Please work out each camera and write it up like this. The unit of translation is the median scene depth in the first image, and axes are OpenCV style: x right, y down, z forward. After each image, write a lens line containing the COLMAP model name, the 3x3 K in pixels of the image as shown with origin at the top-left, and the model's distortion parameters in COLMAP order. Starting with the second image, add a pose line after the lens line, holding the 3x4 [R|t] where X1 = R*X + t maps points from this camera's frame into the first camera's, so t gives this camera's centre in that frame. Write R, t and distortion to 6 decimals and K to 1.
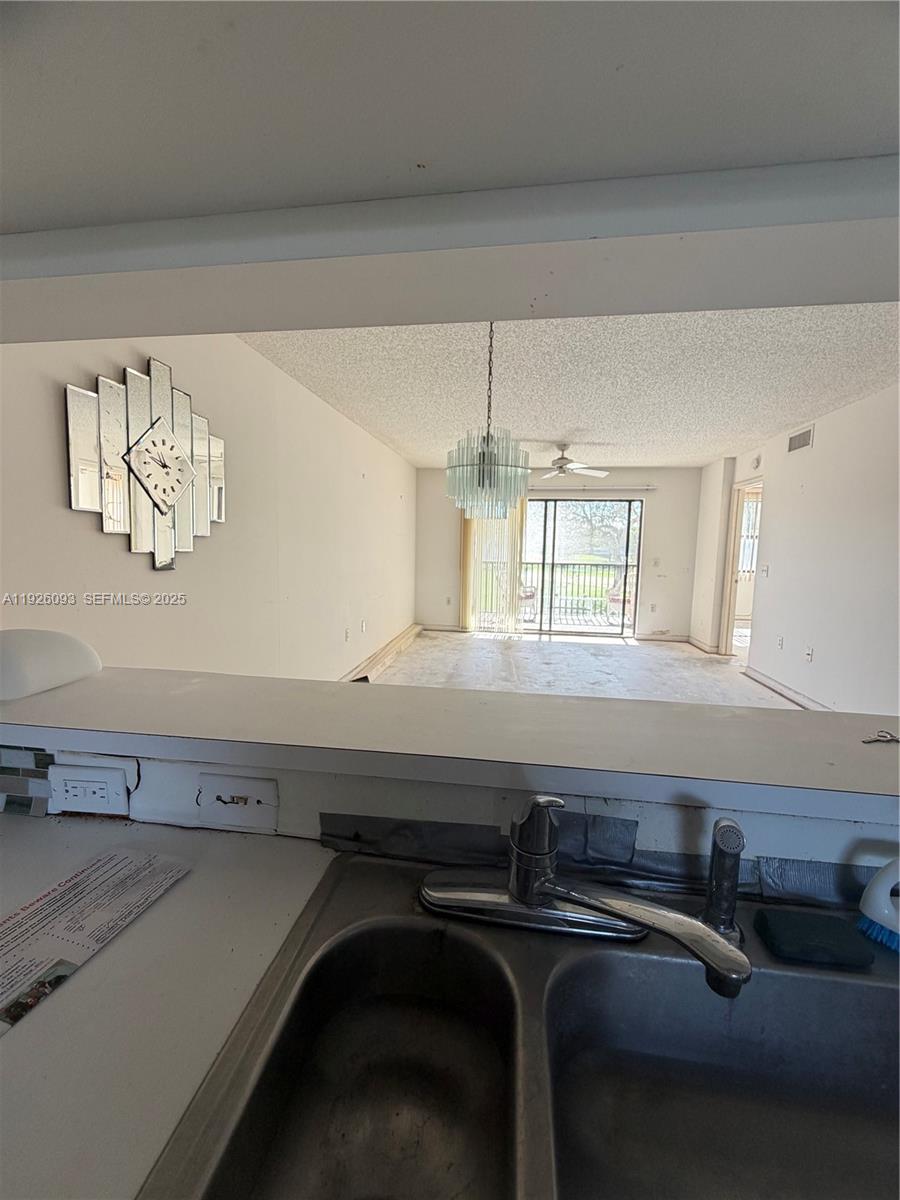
lens RADIAL K [[484.1, 0, 450.0], [0, 484.1, 600.0], [0, 0, 1]] dist [-0.000107, 0.000000]
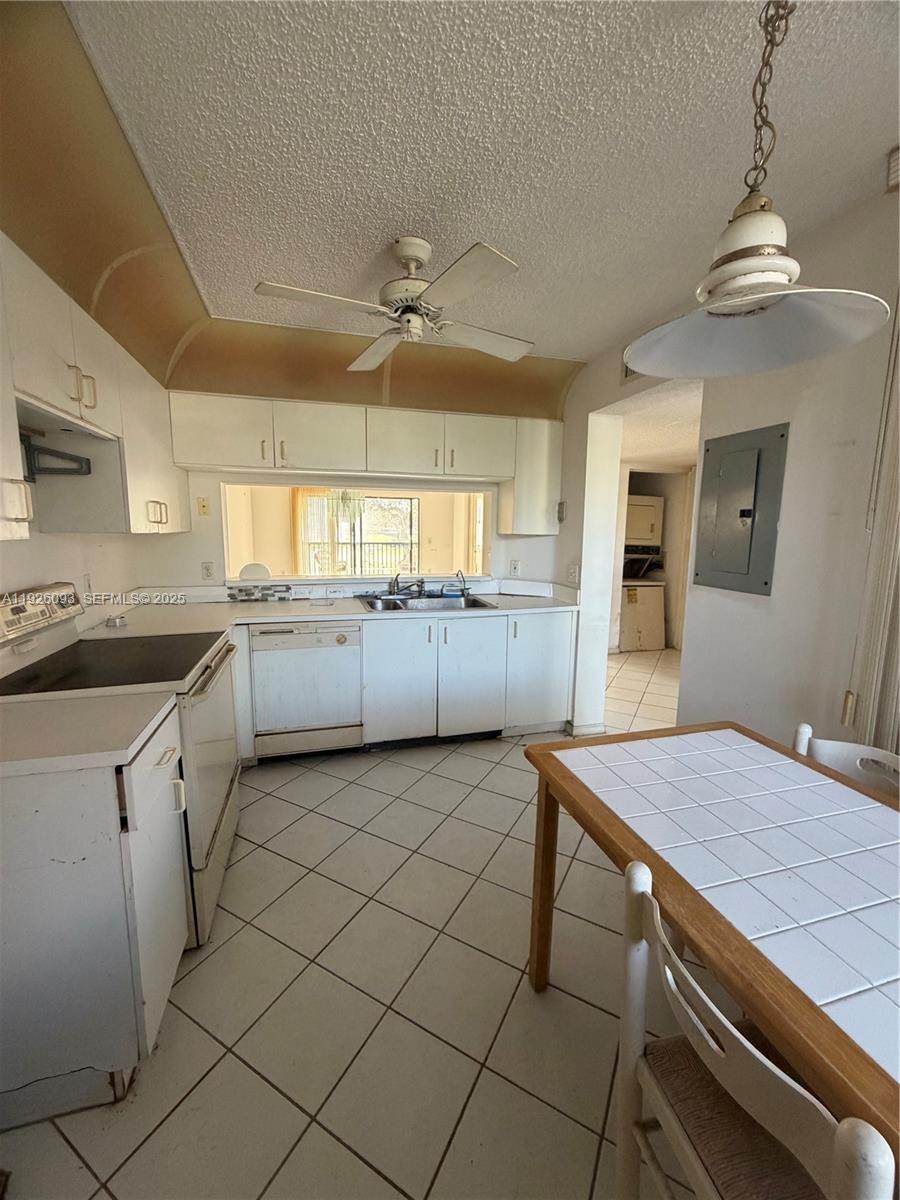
lens RADIAL K [[484.1, 0, 450.0], [0, 484.1, 600.0], [0, 0, 1]] dist [-0.000107, 0.000000]
pose [[0.911720, -0.064975, 0.405642, -0.128811], [0.047628, 0.997473, 0.052723, 0.027144], [-0.408042, -0.028749, 0.912510, -0.377754]]
